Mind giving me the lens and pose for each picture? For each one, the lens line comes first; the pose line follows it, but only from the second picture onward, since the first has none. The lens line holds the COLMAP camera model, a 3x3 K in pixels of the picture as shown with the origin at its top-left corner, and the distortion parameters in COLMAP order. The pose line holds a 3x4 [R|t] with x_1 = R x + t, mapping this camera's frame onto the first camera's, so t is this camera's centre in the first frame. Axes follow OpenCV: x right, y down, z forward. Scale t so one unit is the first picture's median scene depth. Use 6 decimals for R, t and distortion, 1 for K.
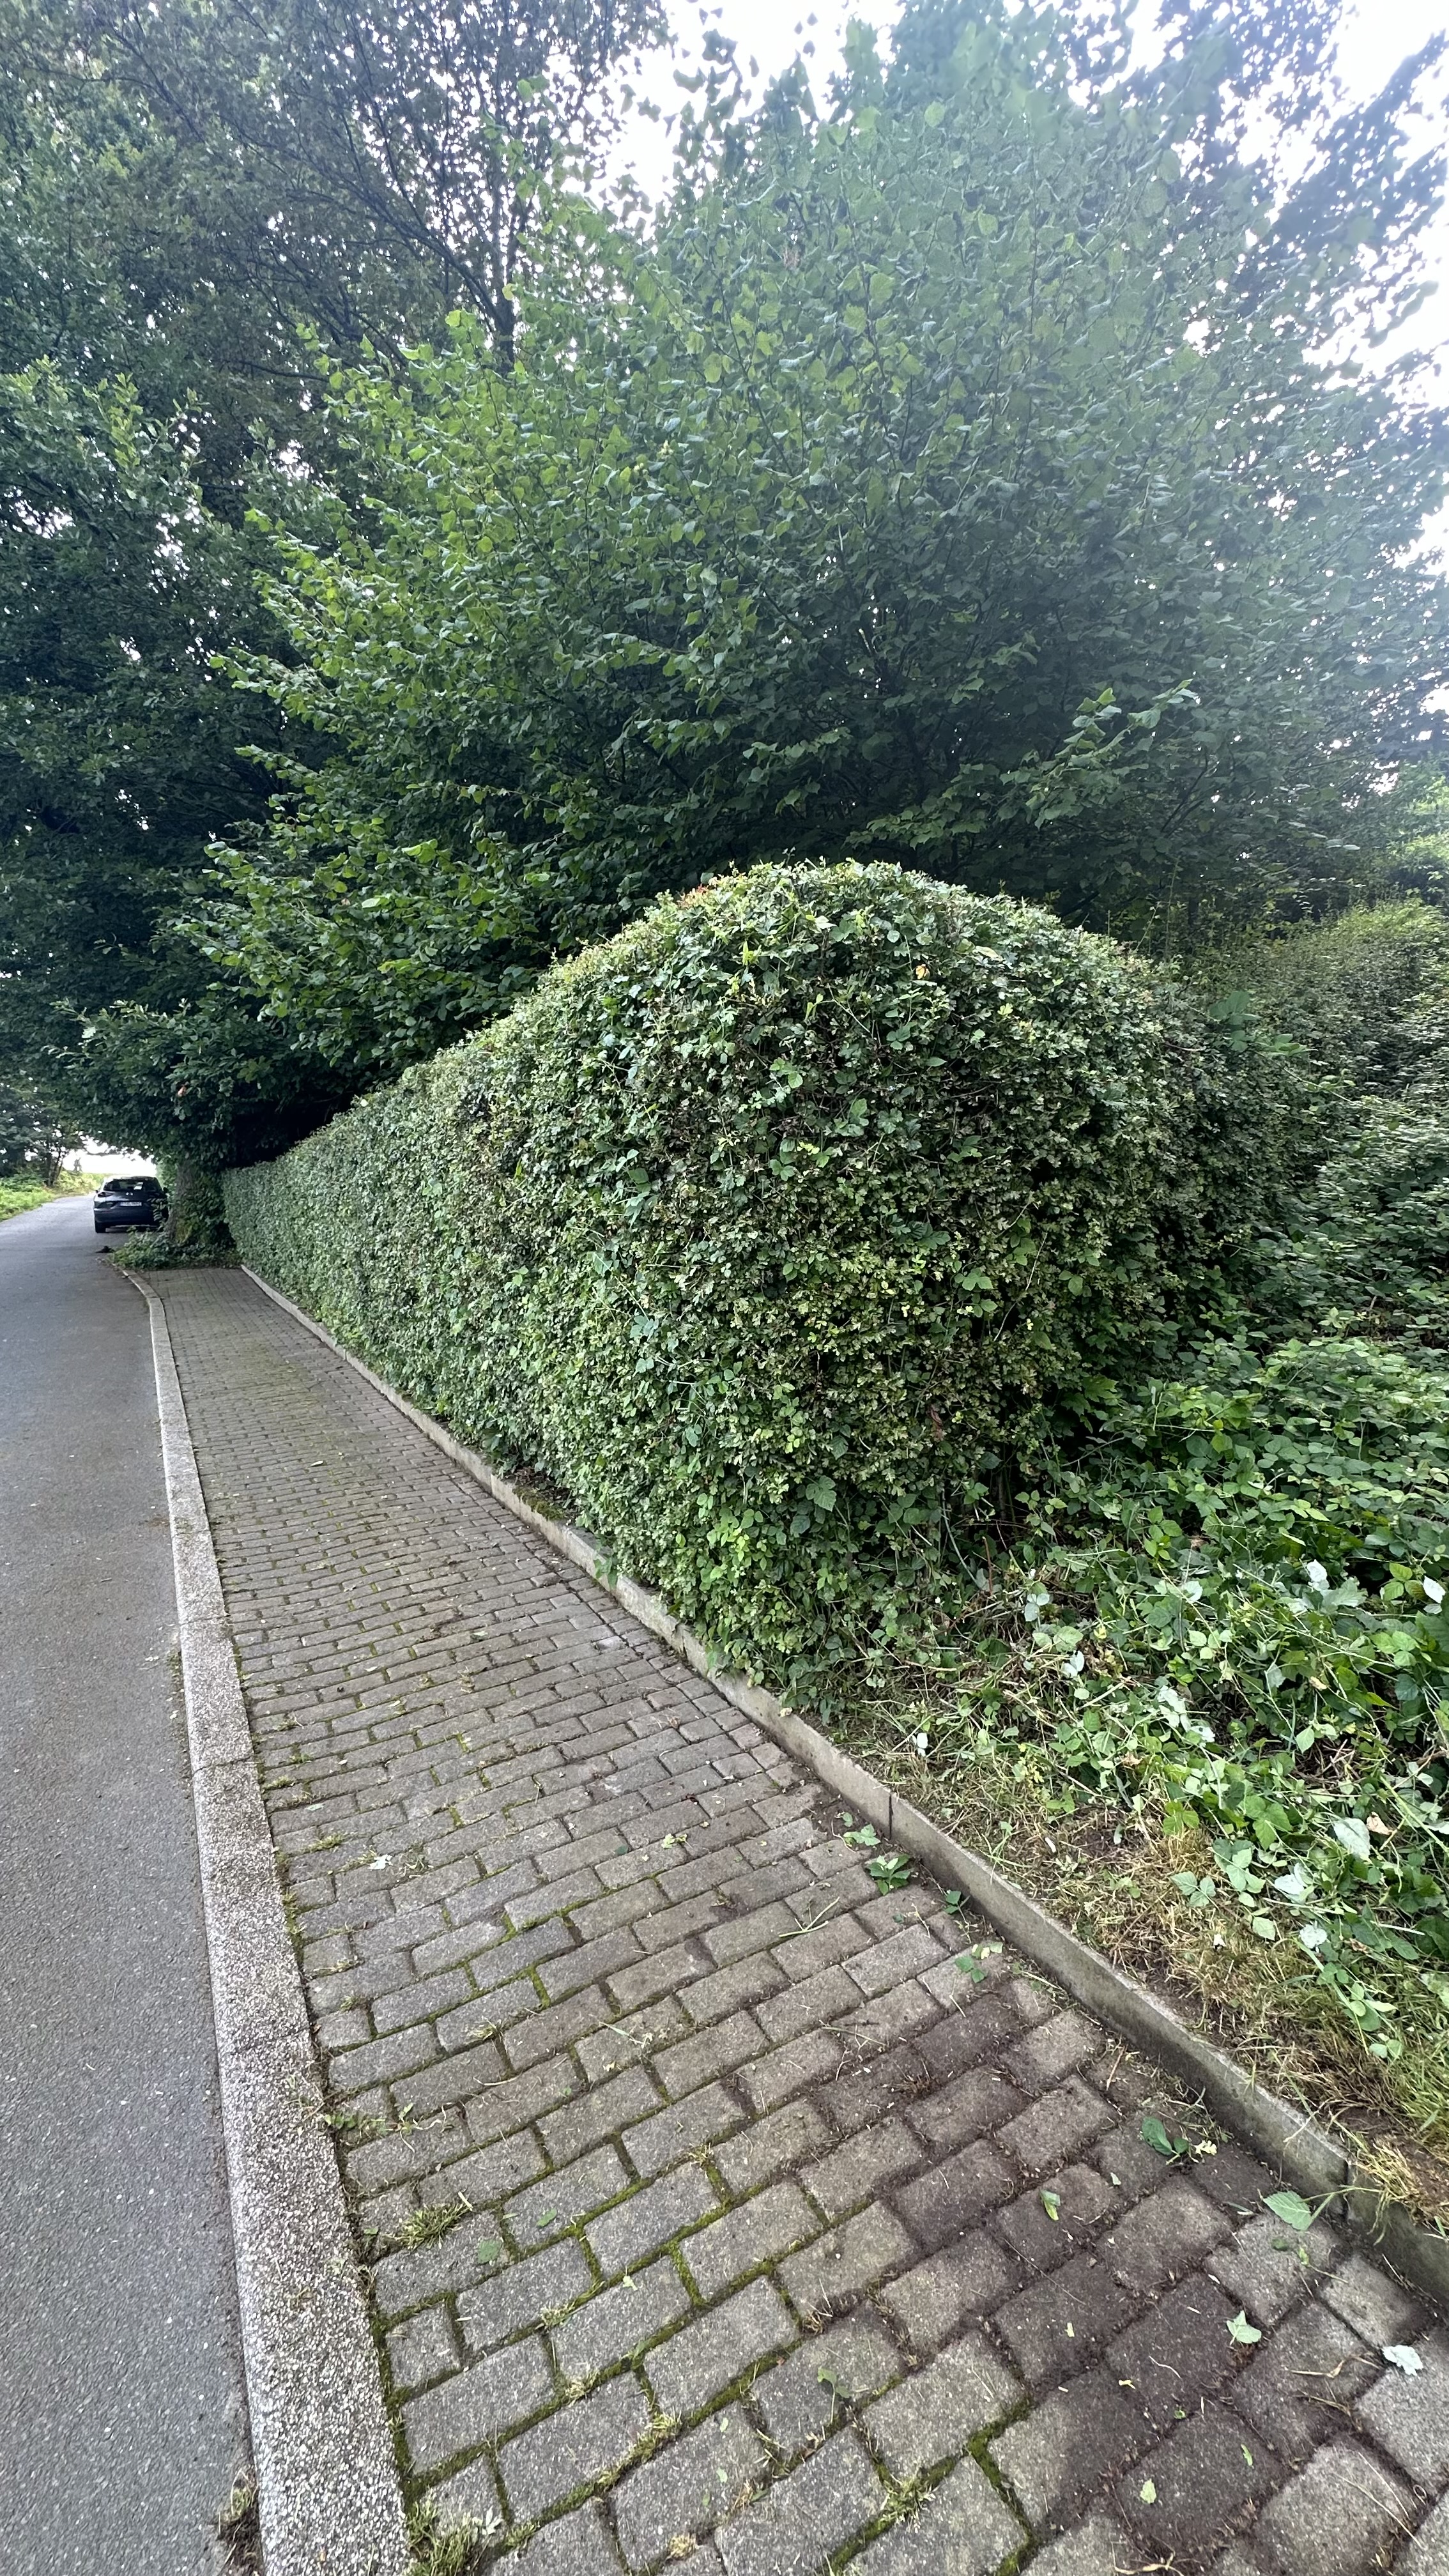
lens RADIAL K [[1036.8, 0, 724.5], [0, 1036.8, 1288.0], [0, 0, 1]] dist [-0.001104, -0.000235]
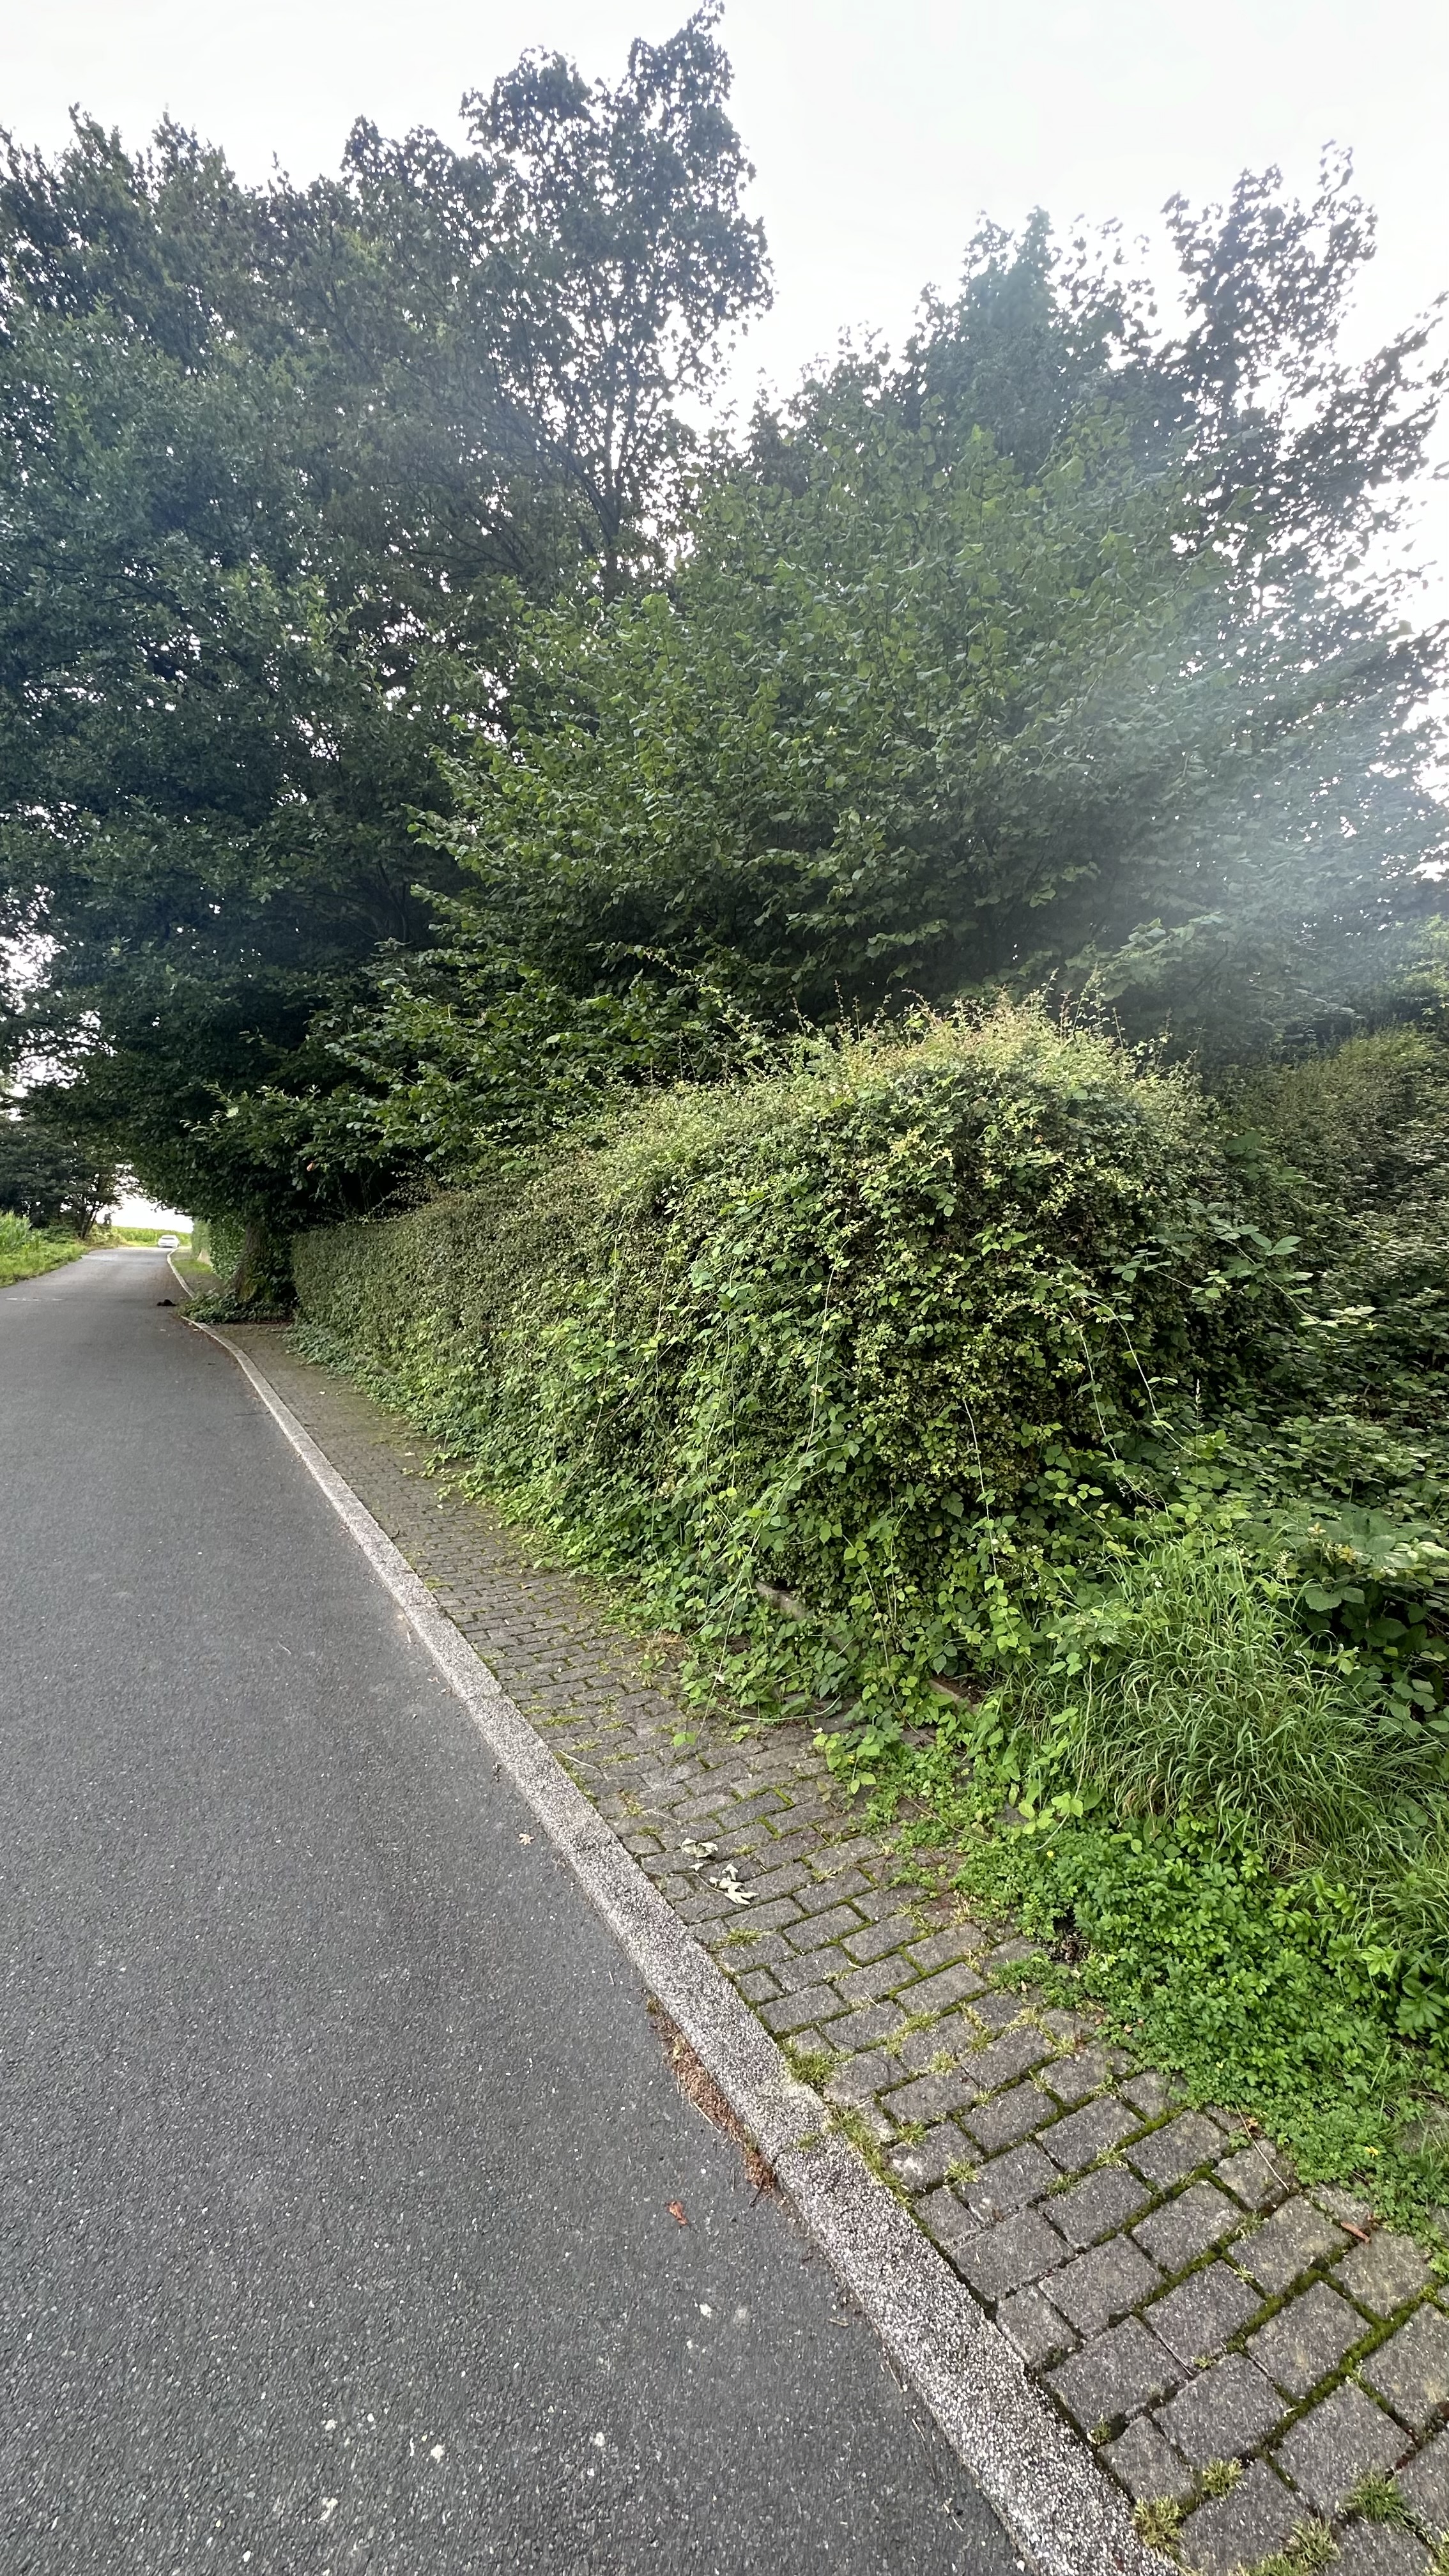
lens RADIAL K [[1036.8, 0, 724.5], [0, 1036.8, 1288.0], [0, 0, 1]] dist [-0.001104, -0.000235]
pose [[0.999248, 0.037949, -0.007993, -0.092642], [-0.038432, 0.996588, -0.073043, 0.011313], [0.005194, 0.073295, 0.997297, -0.176954]]
